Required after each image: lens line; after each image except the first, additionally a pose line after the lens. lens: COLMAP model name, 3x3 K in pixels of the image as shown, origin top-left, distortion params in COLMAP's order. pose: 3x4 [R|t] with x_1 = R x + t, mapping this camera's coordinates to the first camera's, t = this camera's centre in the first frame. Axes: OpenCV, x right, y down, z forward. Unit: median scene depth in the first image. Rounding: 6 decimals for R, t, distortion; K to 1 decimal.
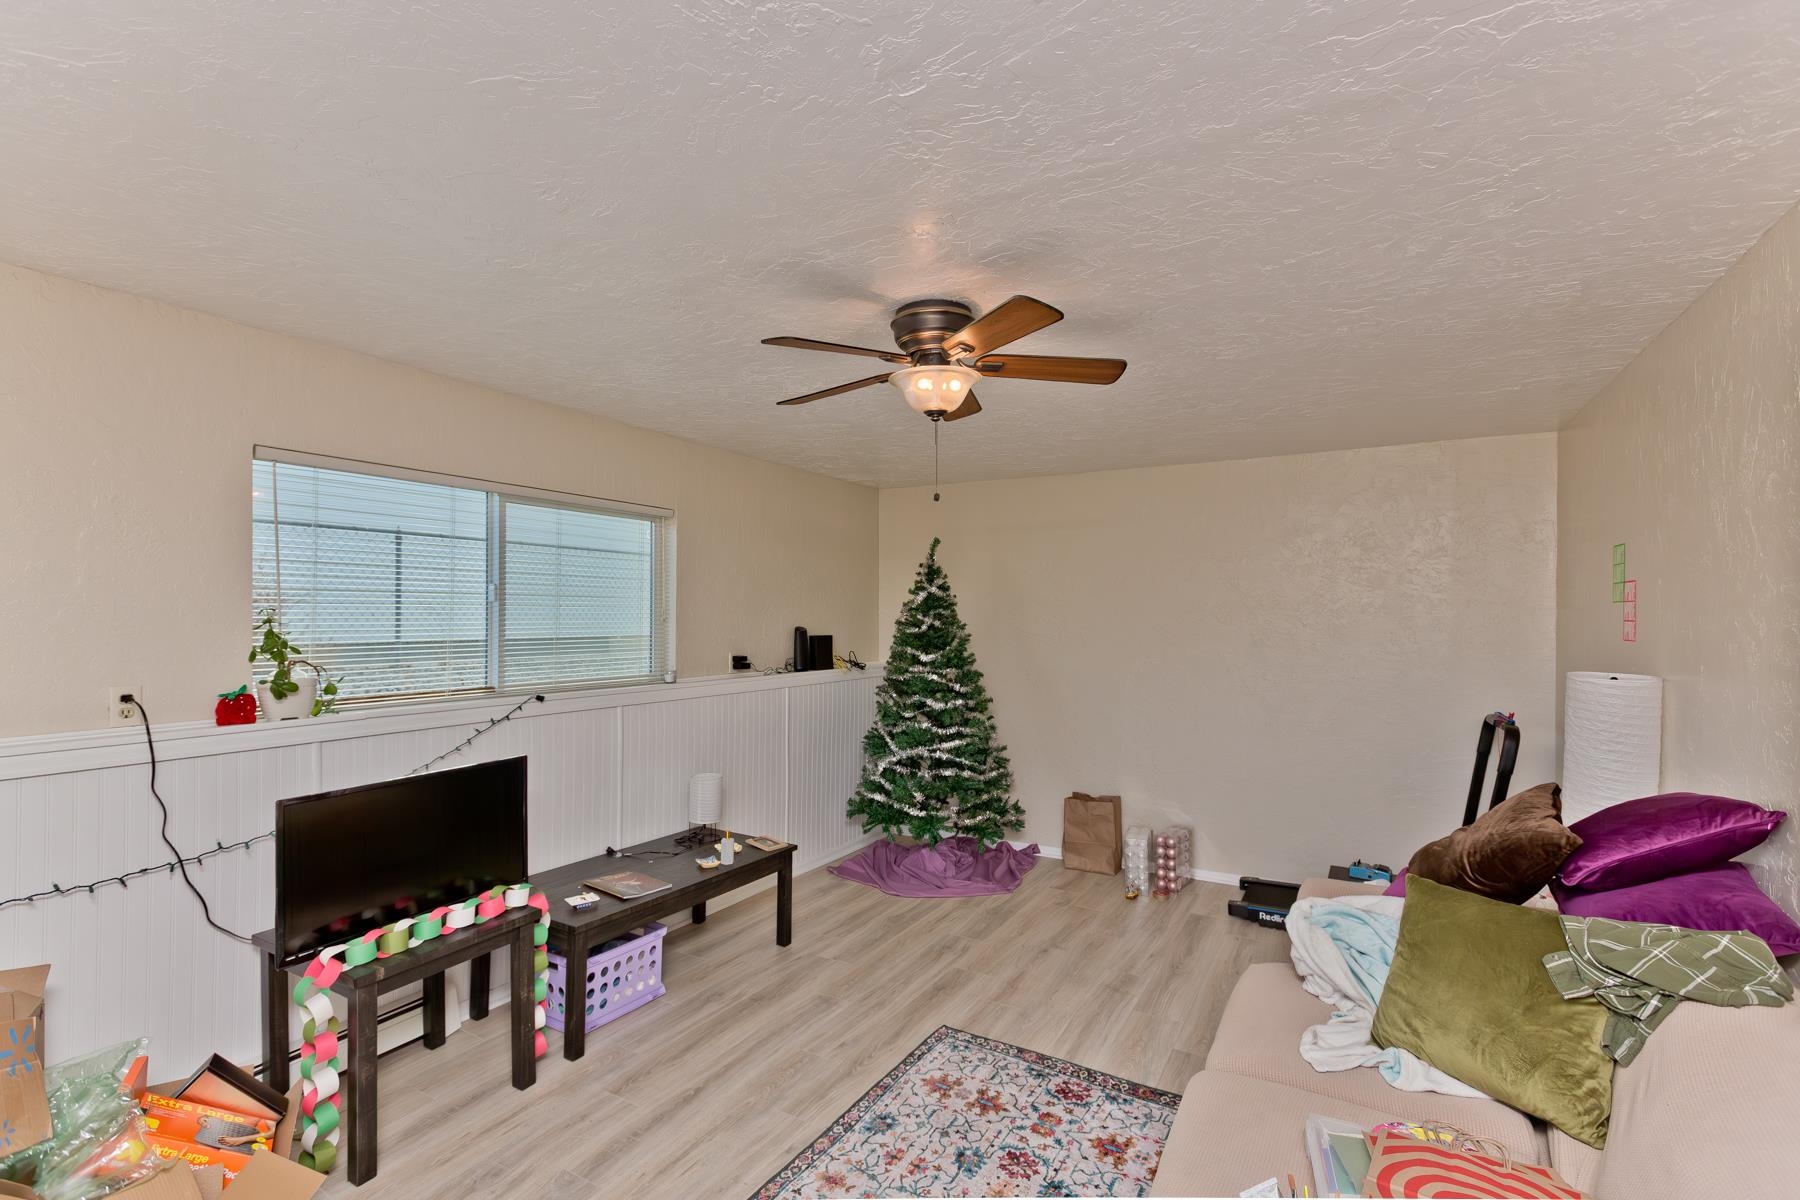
lens RADIAL K [[825.4, 0, 899.4], [0, 825.4, 608.8], [0, 0, 1]] dist [0.001195, 0.000025]
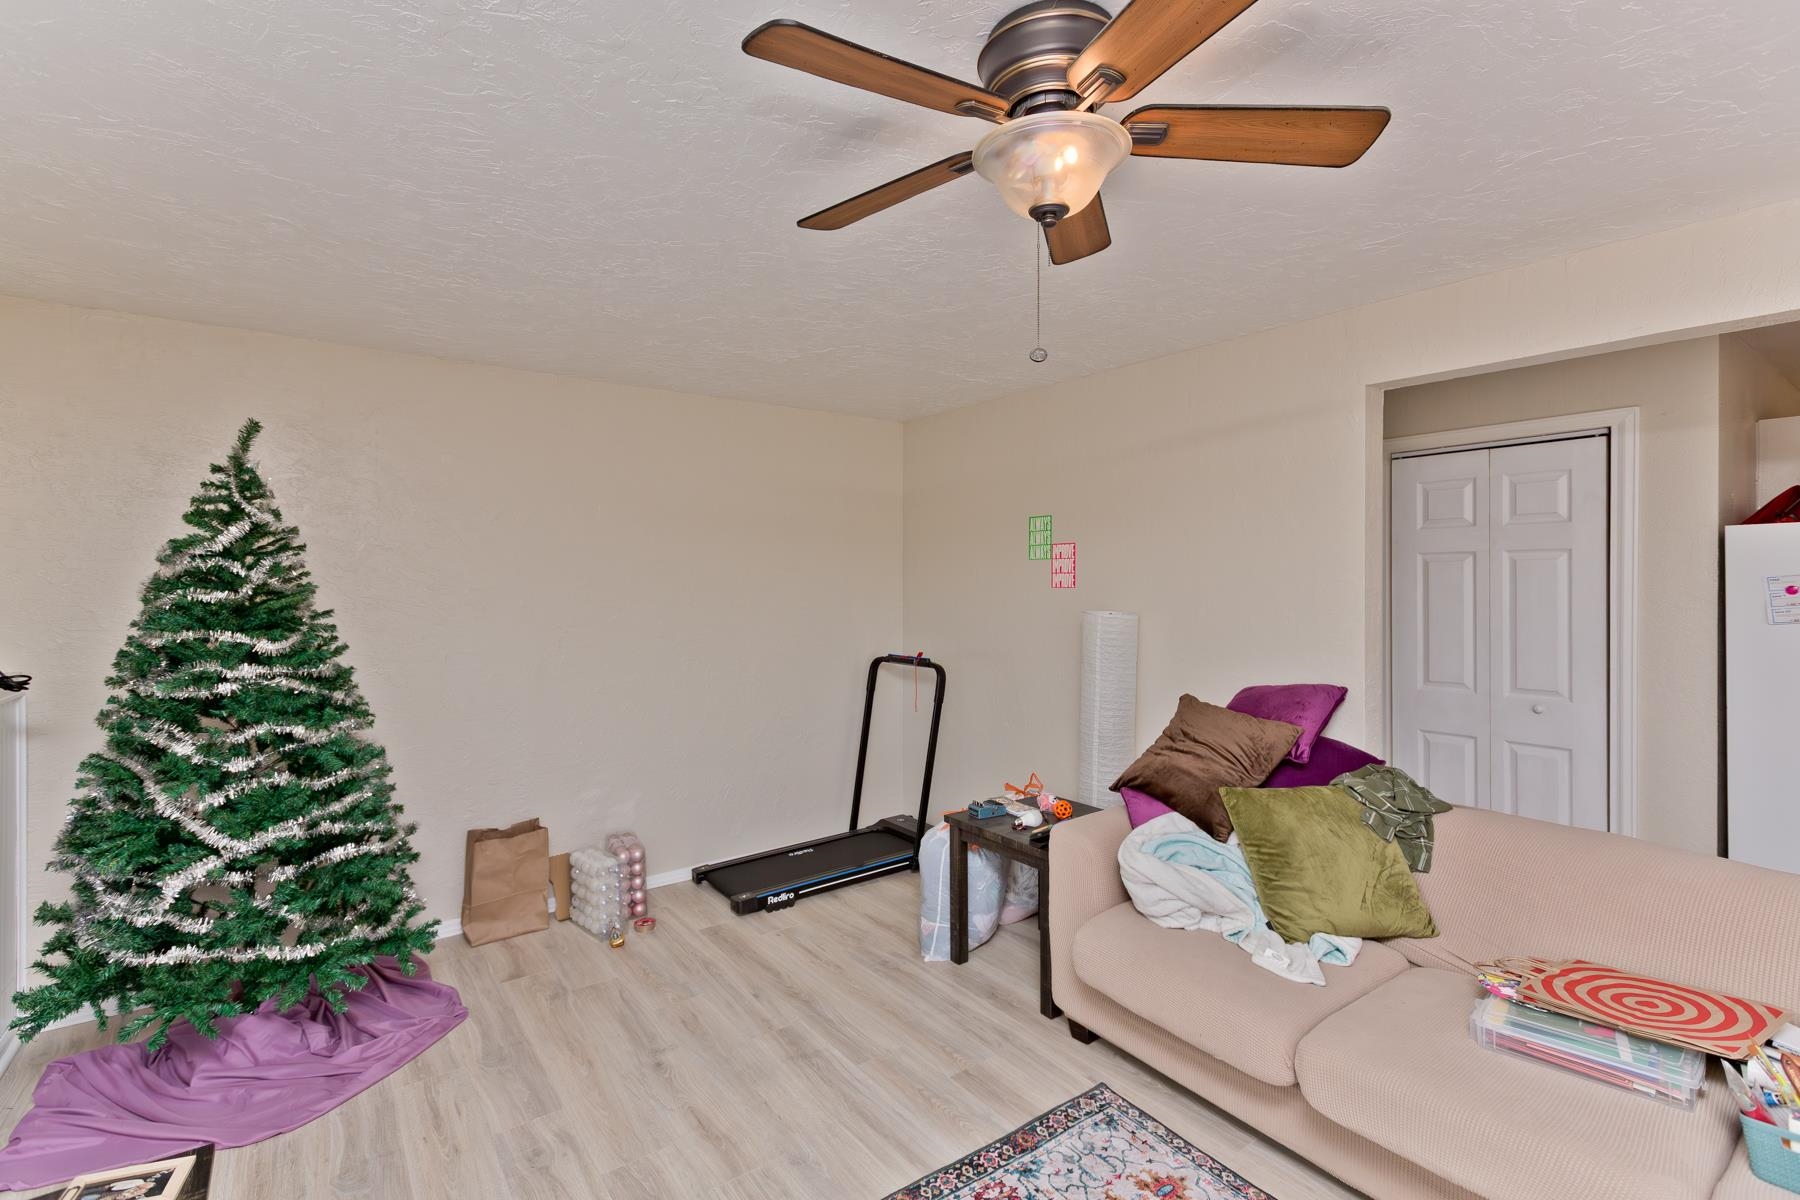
lens RADIAL K [[825.4, 0, 895.4], [0, 825.4, 572.8], [0, 0, 1]] dist [0.001195, 0.000025]
pose [[0.410713, -0.000649, 0.911765, -0.282674], [0.002788, 0.999996, -0.000544, 0.013713], [-0.911761, 0.002765, 0.410713, 0.439376]]
